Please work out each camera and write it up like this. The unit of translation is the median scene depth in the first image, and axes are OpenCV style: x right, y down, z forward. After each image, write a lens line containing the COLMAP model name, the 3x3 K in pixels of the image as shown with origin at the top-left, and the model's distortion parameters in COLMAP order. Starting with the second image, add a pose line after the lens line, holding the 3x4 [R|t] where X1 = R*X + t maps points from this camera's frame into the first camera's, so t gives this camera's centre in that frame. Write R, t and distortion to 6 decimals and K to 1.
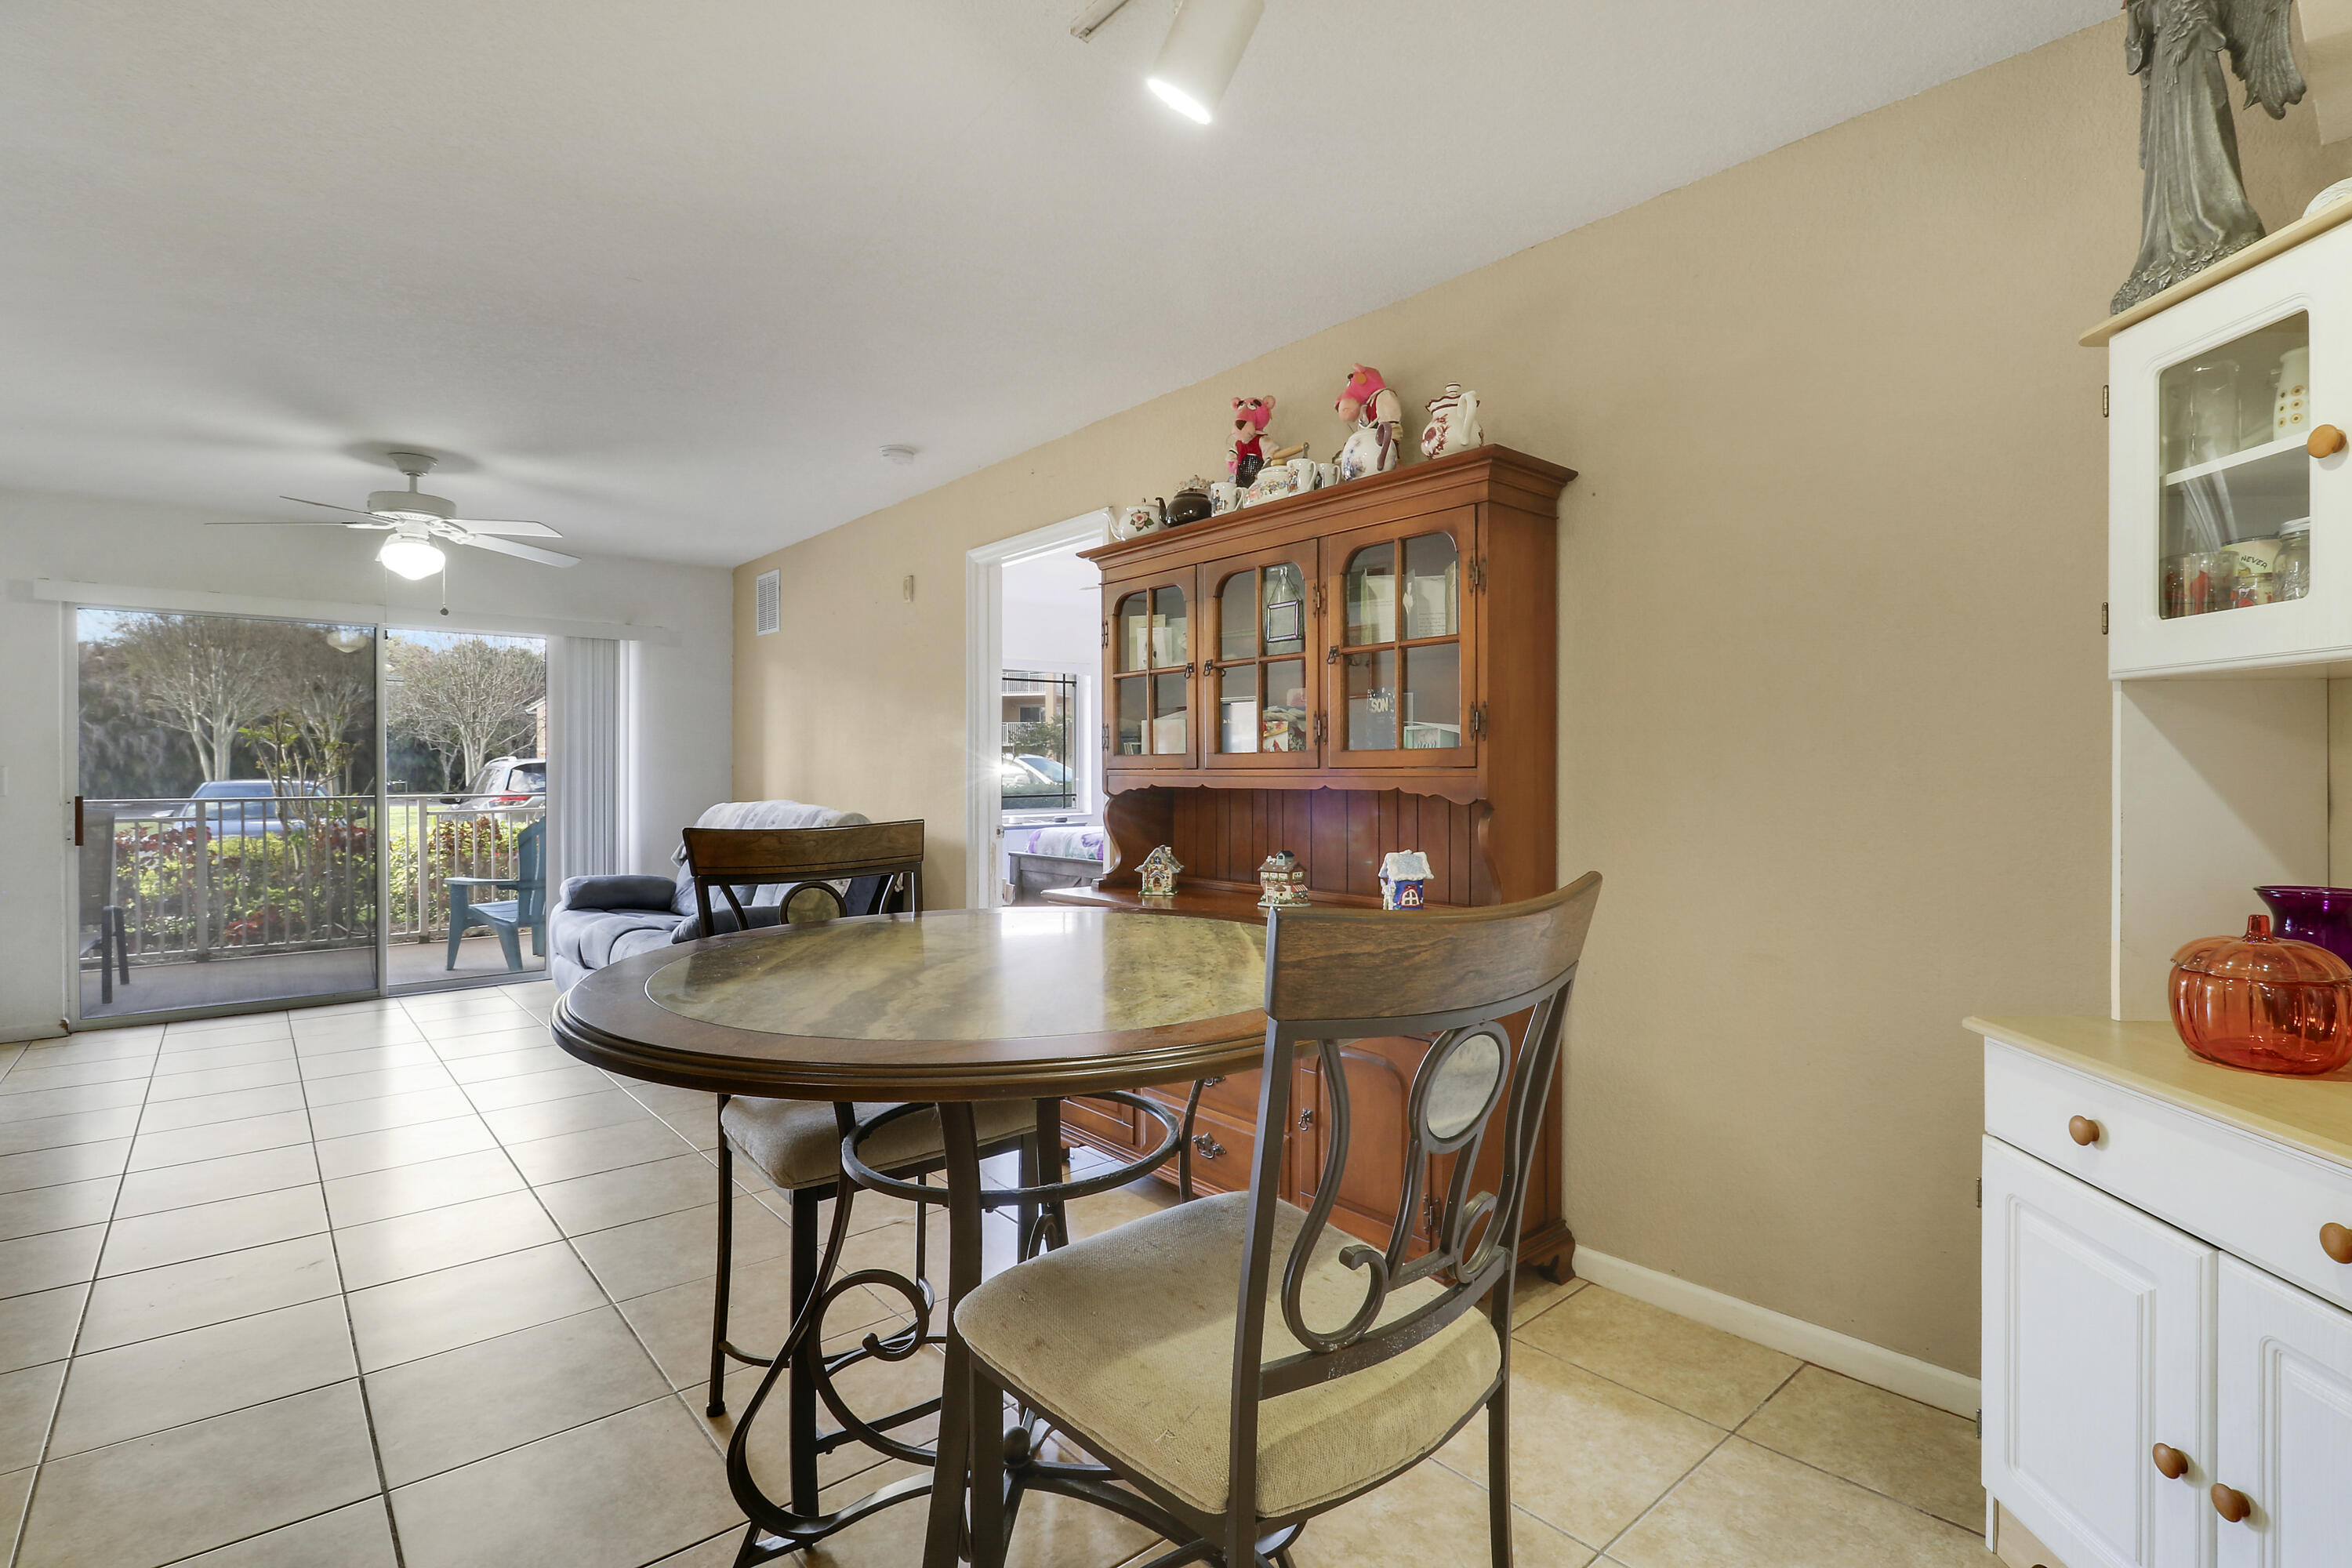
lens RADIAL K [[1108.7, 0, 1191.4], [0, 1108.7, 762.8], [0, 0, 1]] dist [-0.001603, -0.008579]
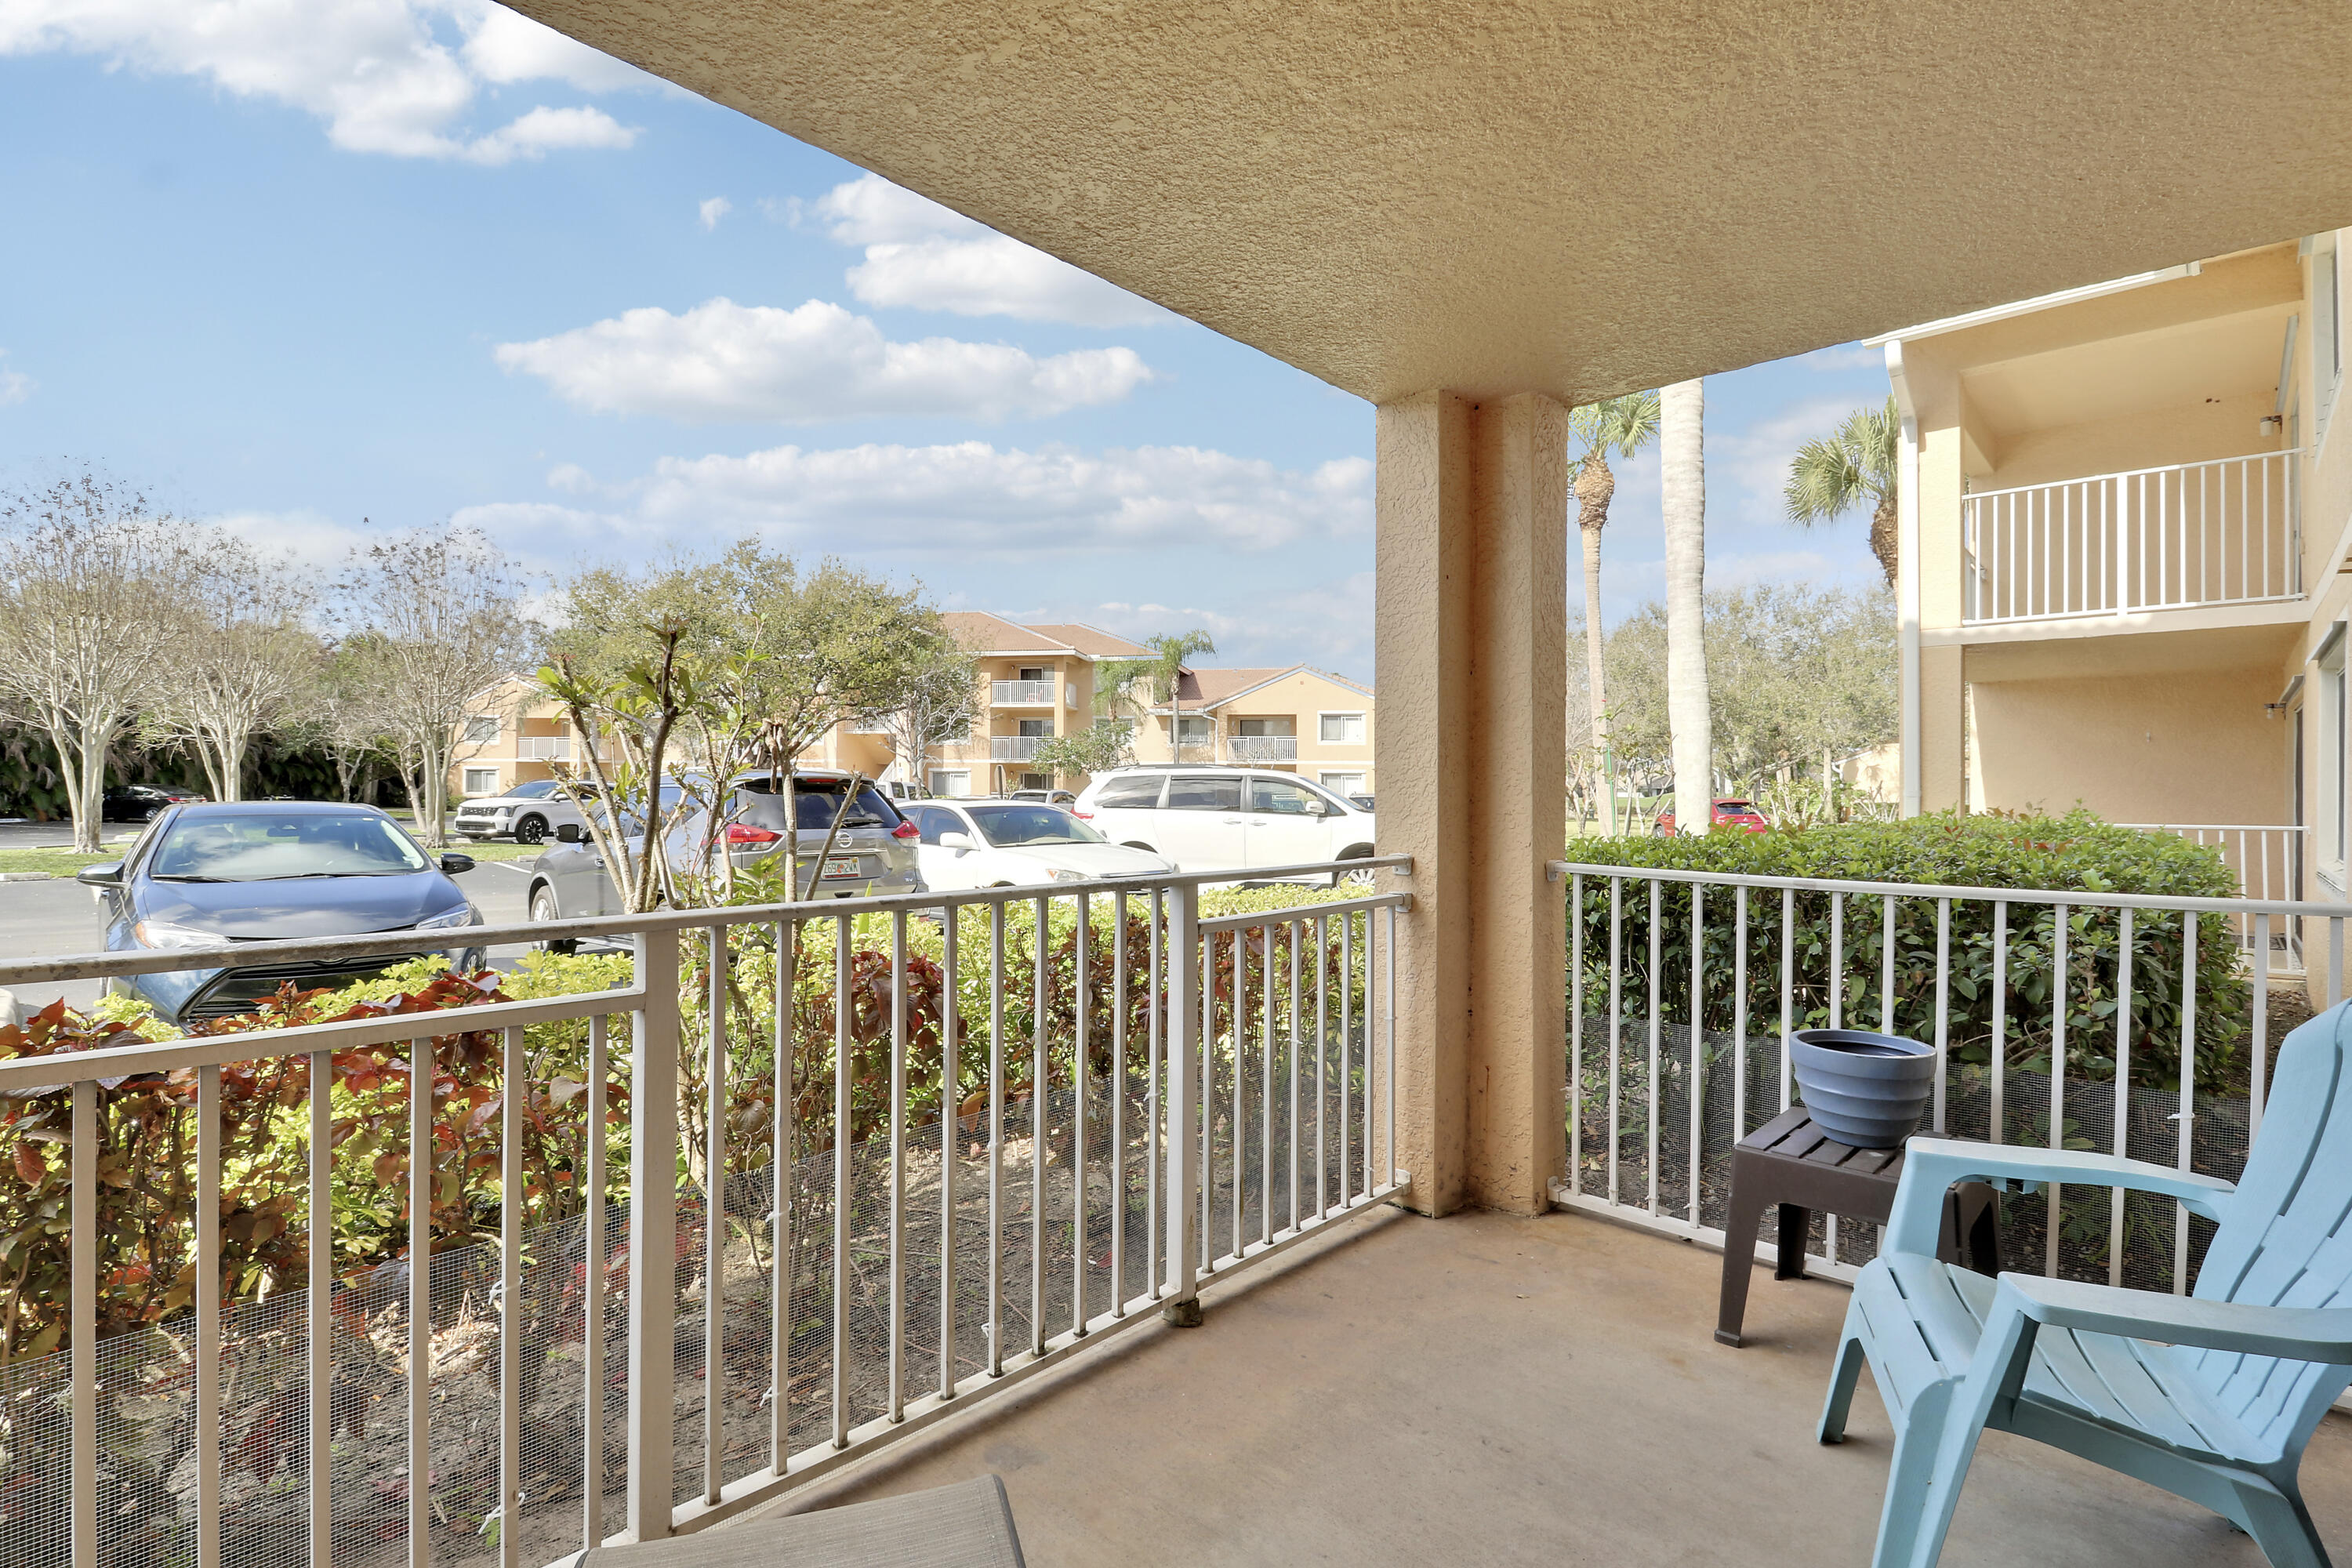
lens RADIAL K [[1116.4, 0, 1177.4], [0, 1116.4, 748.9], [0, 0, 1]] dist [-0.000358, -0.001381]
pose [[0.996716, 0.007851, 0.080599, -0.211067], [-0.005674, 0.999614, -0.027209, 0.000365], [-0.080782, 0.026663, 0.996375, 0.191828]]
